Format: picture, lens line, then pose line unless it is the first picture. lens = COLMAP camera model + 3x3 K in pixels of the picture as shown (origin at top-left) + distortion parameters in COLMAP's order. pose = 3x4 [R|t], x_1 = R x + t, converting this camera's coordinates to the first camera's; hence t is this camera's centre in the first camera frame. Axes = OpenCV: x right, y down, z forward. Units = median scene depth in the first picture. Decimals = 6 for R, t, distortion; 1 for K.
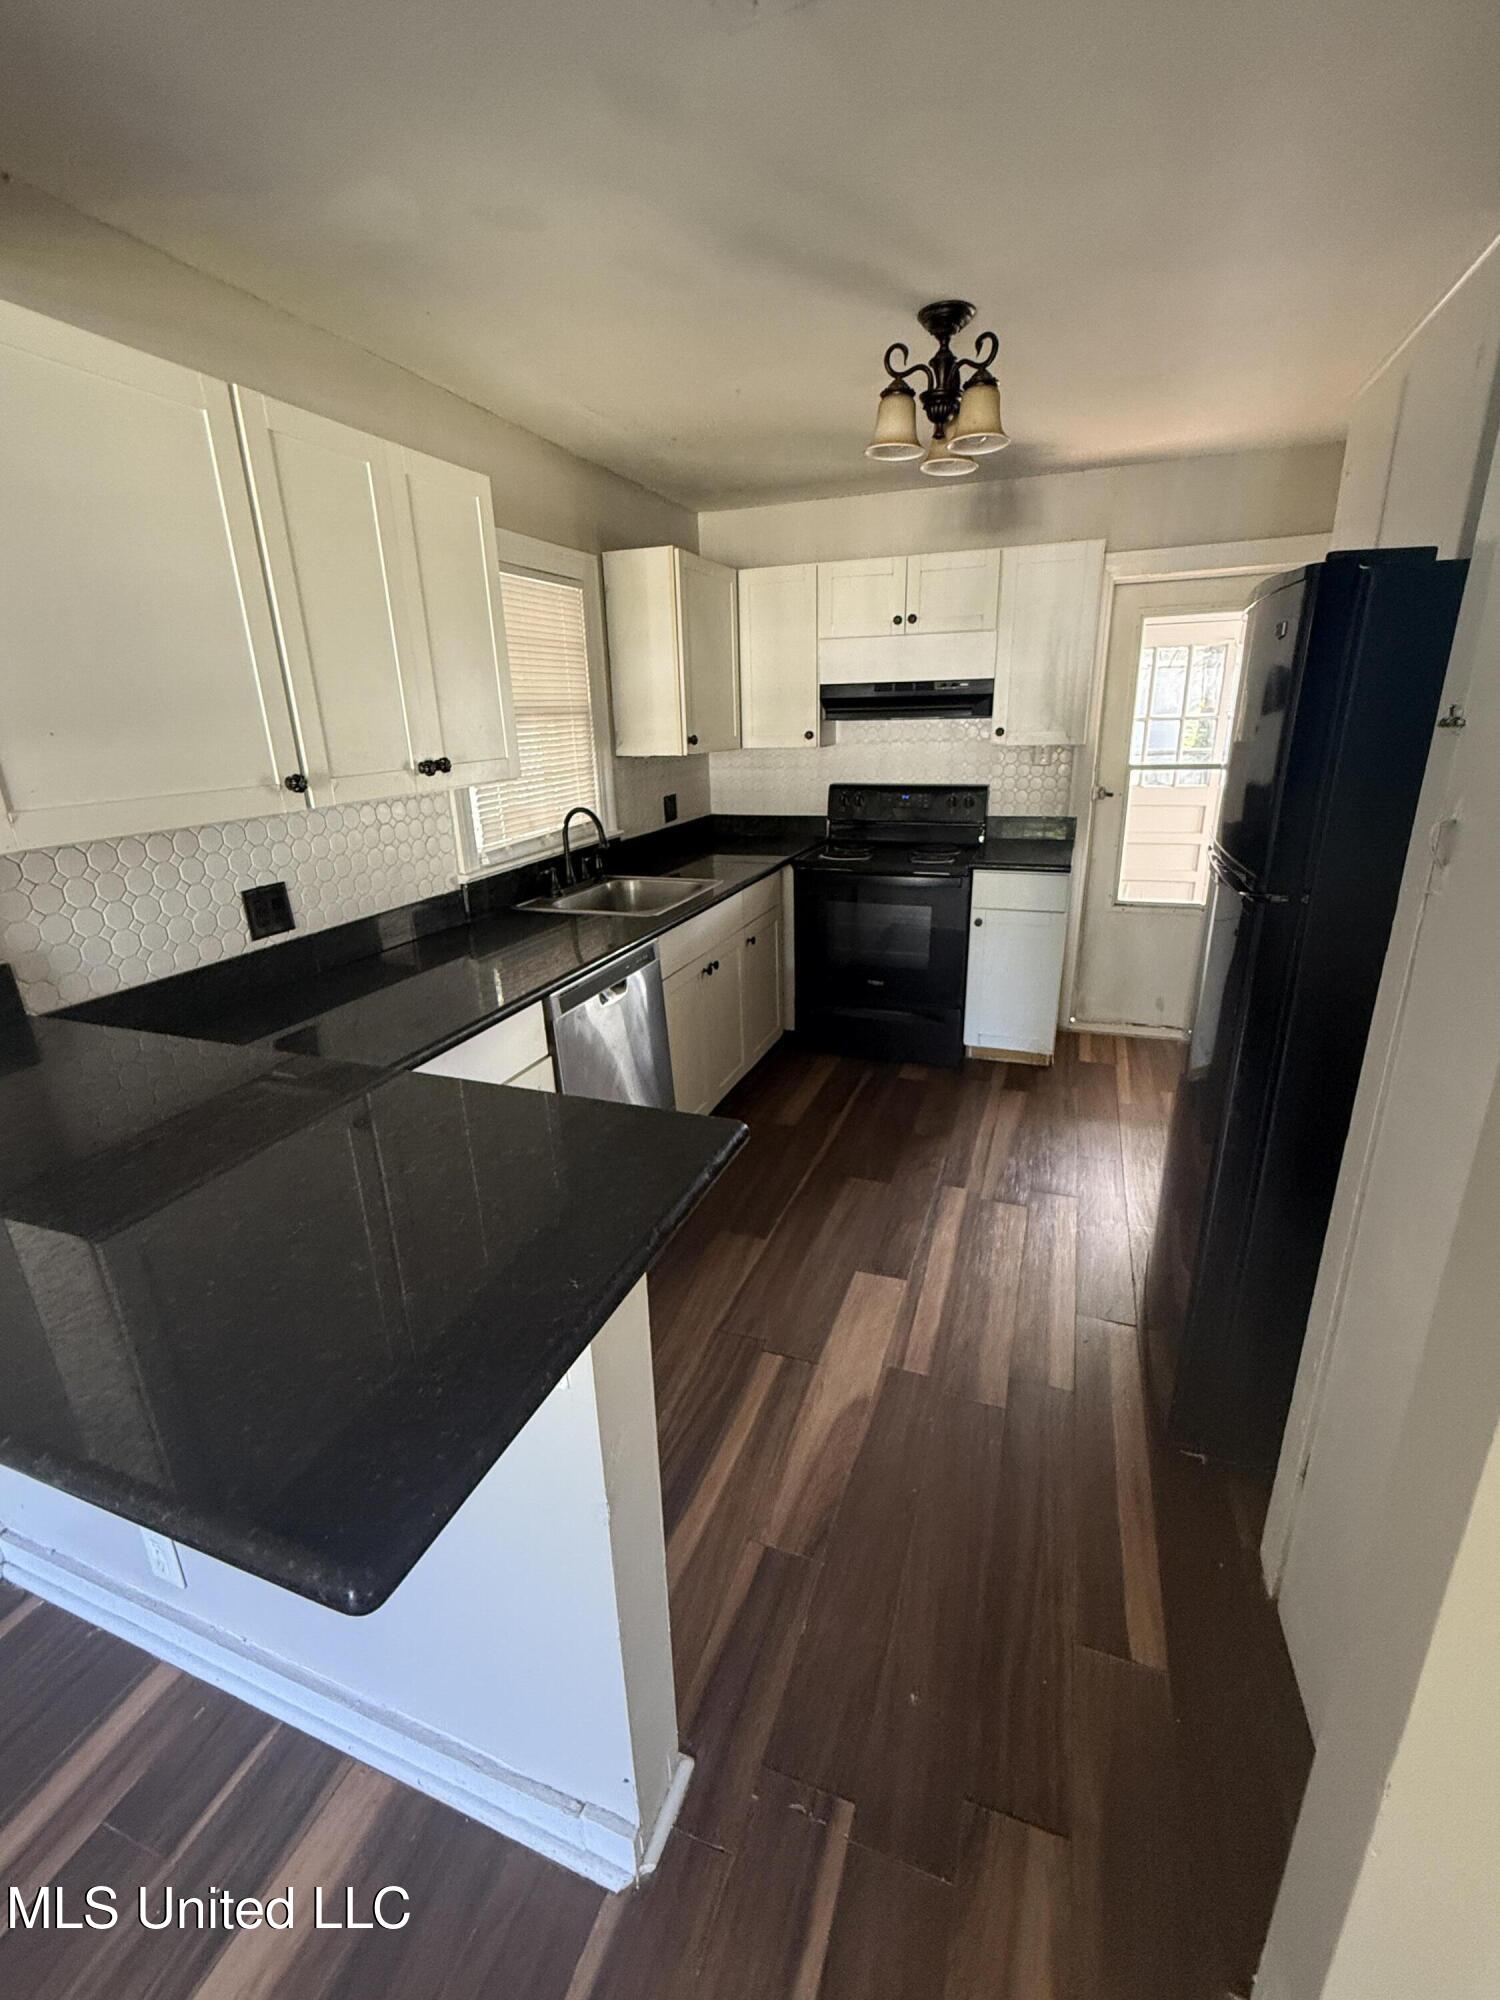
lens RADIAL K [[853.0, 0, 749.3], [0, 853.0, 1007.1], [0, 0, 1]] dist [0.000281, -0.000151]
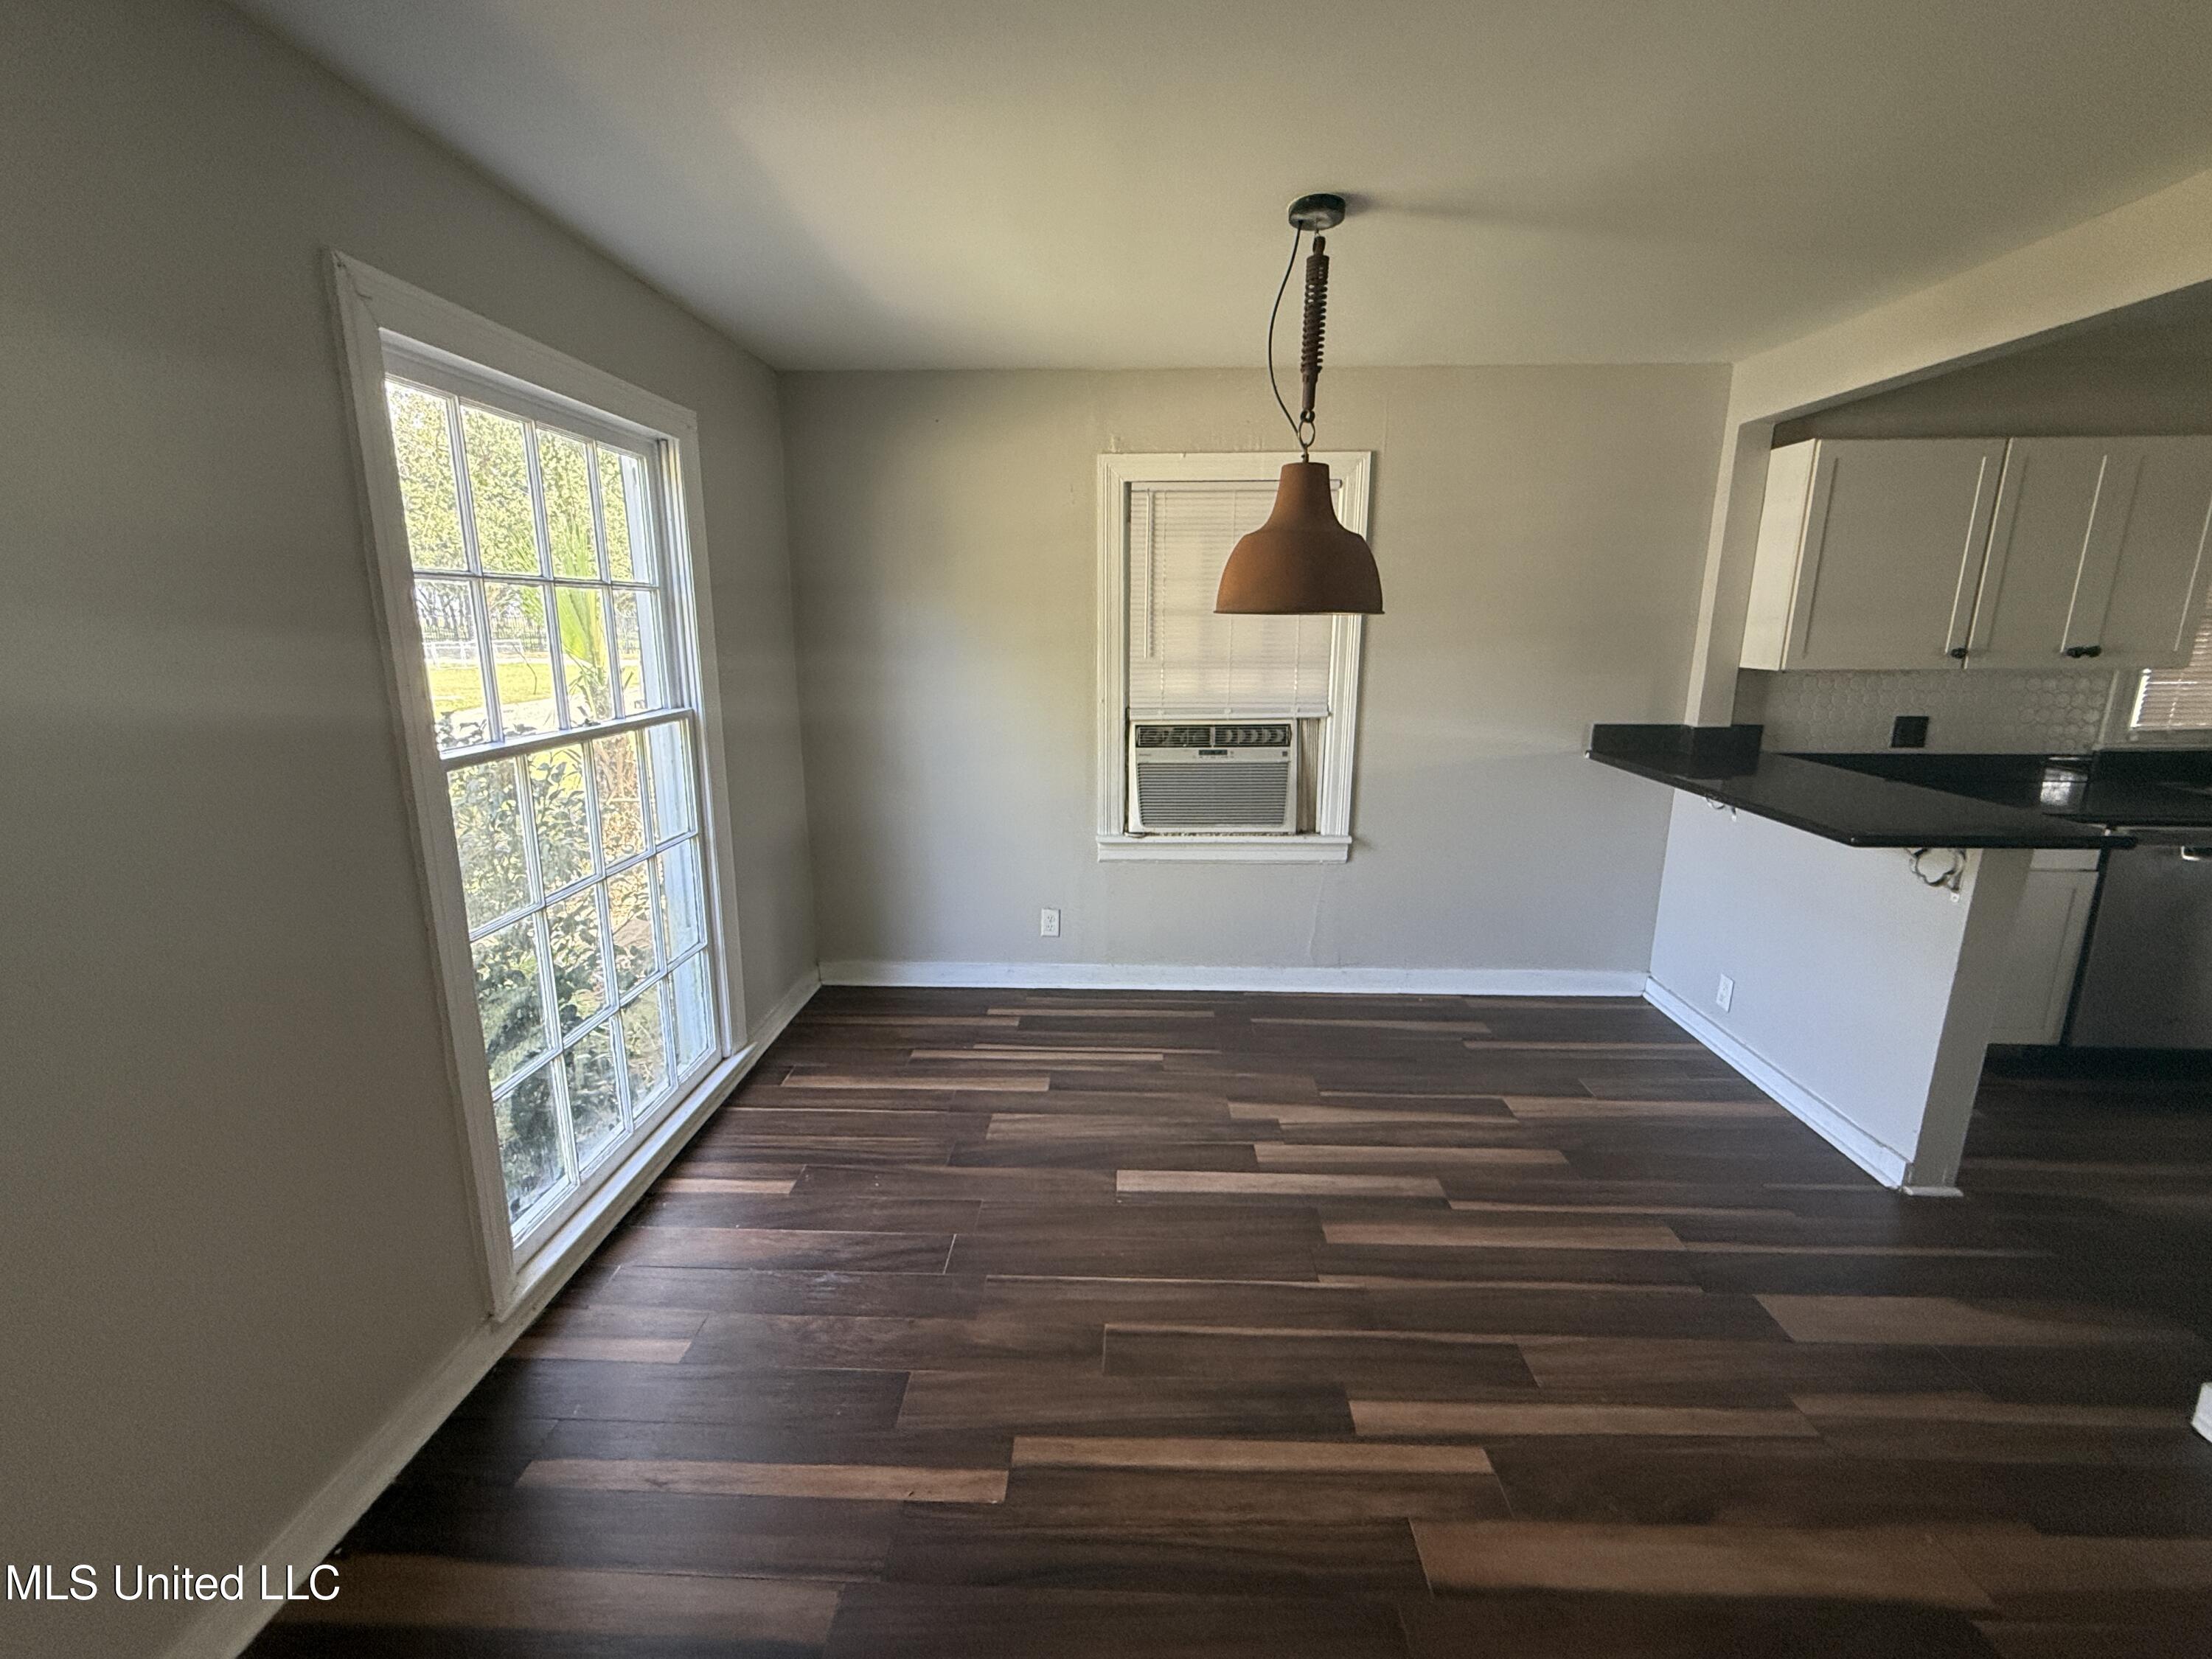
lens RADIAL K [[945.5, 0, 1106.1], [0, 945.5, 828.2], [0, 0, 1]] dist [0.000613, -0.000288]
pose [[0.313403, 0.236553, -0.919686, 0.631775], [-0.318003, 0.938704, 0.133078, 0.297468], [0.894792, 0.250755, 0.369417, -0.949824]]
